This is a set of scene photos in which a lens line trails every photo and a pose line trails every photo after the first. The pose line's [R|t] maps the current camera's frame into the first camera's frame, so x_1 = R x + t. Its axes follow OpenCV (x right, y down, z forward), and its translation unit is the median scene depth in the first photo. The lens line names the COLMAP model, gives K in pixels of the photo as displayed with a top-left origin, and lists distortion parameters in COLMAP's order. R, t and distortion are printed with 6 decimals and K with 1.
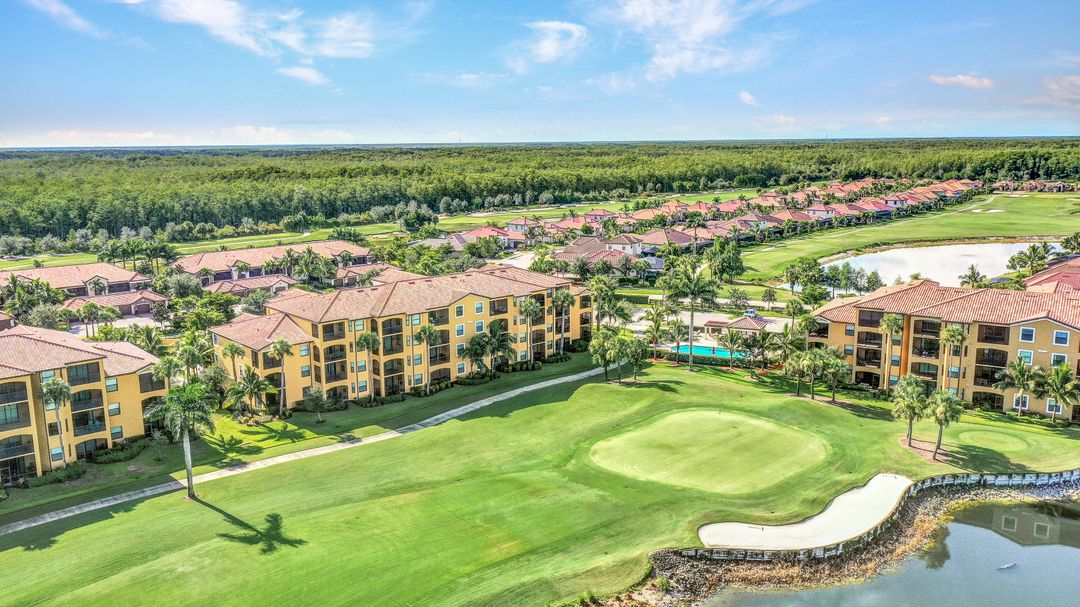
lens RADIAL K [[863.7, 0, 538.4], [0, 863.7, 302.6], [0, 0, 1]] dist [0.002809, -0.002053]
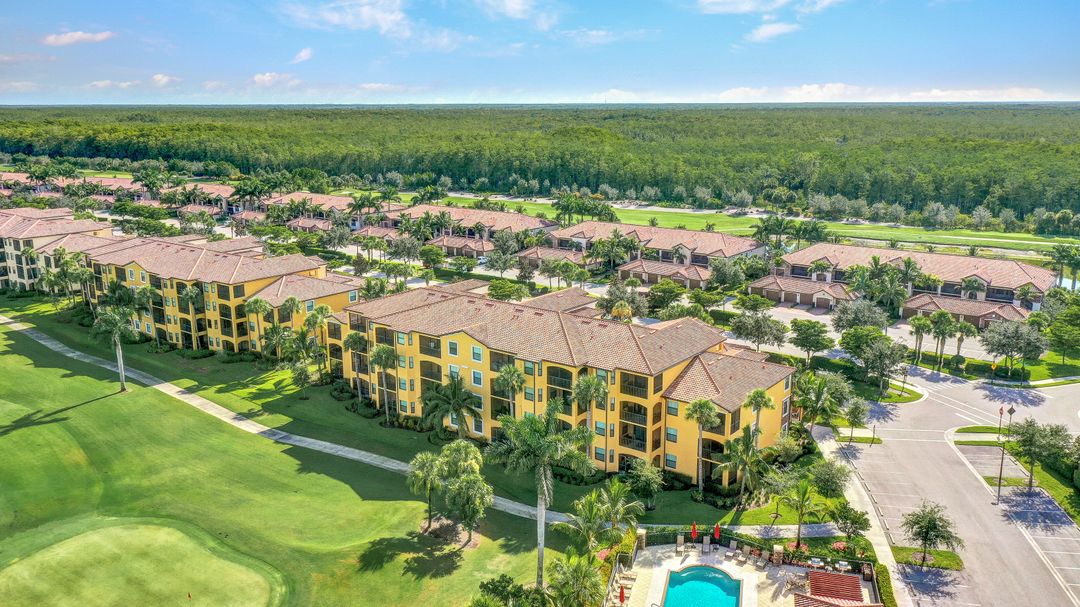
lens RADIAL K [[863.7, 0, 539.2], [0, 863.7, 303.2], [0, 0, 1]] dist [0.002809, -0.002053]
pose [[0.174133, 0.231339, -0.957162, 0.812629], [-0.178055, 0.963388, 0.200451, -0.245809], [0.968491, 0.135522, 0.208948, 1.106762]]
